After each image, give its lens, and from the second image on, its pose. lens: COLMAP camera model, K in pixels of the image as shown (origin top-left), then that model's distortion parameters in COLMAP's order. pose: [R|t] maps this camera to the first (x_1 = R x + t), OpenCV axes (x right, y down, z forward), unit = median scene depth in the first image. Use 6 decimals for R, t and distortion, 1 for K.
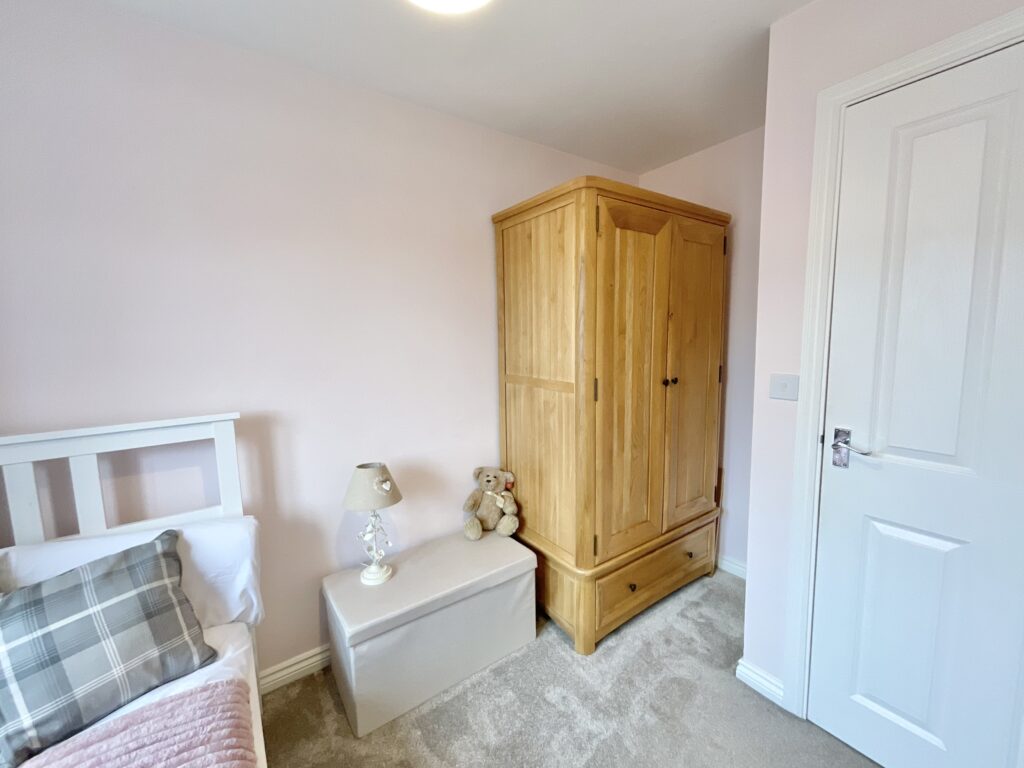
lens RADIAL K [[415.6, 0, 508.4], [0, 415.6, 384.1], [0, 0, 1]] dist [-0.003333, -0.000179]
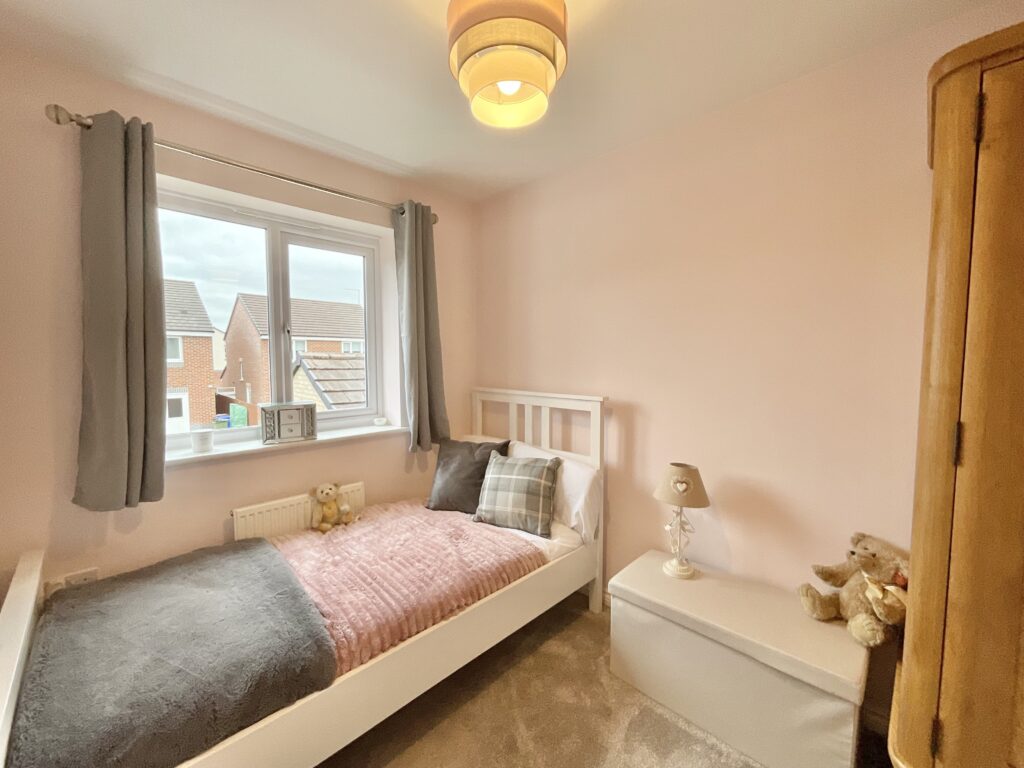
lens RADIAL K [[415.6, 0, 512.2], [0, 415.6, 383.9], [0, 0, 1]] dist [-0.003333, -0.000179]
pose [[0.180990, 0.083878, -0.979902, 0.748108], [-0.119117, 0.990891, 0.062818, -0.033282], [0.976245, 0.105353, 0.189333, 0.418189]]
